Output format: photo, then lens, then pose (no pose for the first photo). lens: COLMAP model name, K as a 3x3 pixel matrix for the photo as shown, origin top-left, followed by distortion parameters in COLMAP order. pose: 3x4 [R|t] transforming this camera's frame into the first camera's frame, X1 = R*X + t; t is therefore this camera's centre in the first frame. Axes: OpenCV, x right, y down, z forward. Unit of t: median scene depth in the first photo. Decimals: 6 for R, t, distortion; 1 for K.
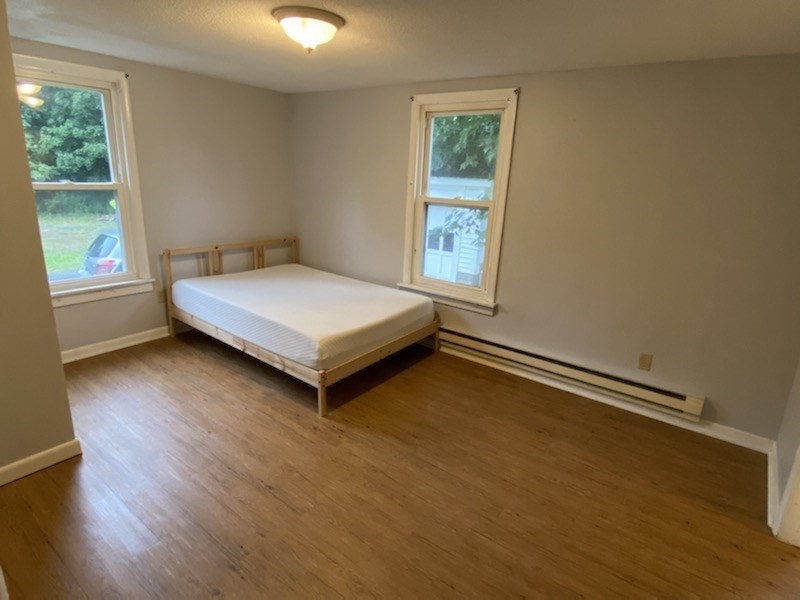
lens RADIAL K [[438.1, 0, 397.9], [0, 438.1, 303.1], [0, 0, 1]] dist [0.003578, -0.000614]
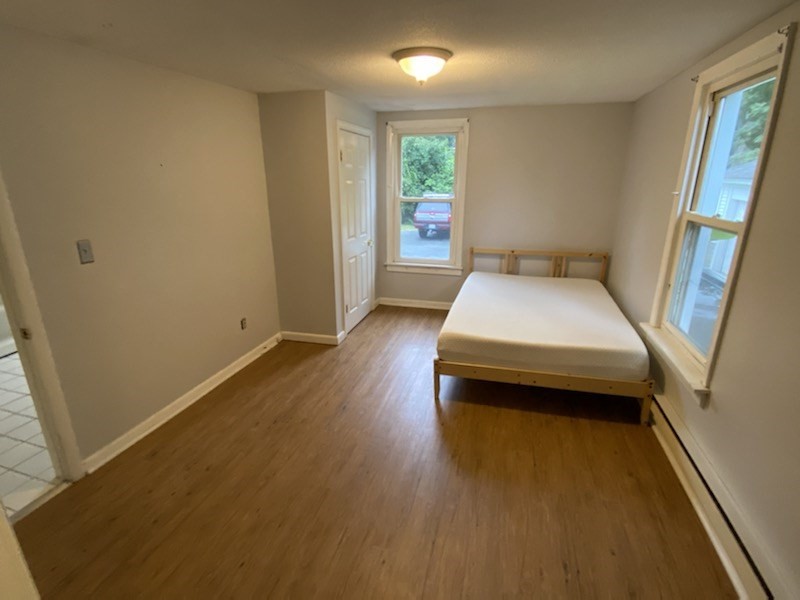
lens RADIAL K [[402.1, 0, 398.5], [0, 402.1, 296.3], [0, 0, 1]] dist [0.025477, -0.000277]
pose [[0.376712, 0.220507, -0.899702, 0.508990], [-0.238263, 0.961642, 0.135926, -0.092771], [0.895164, 0.163161, 0.414801, 0.324889]]
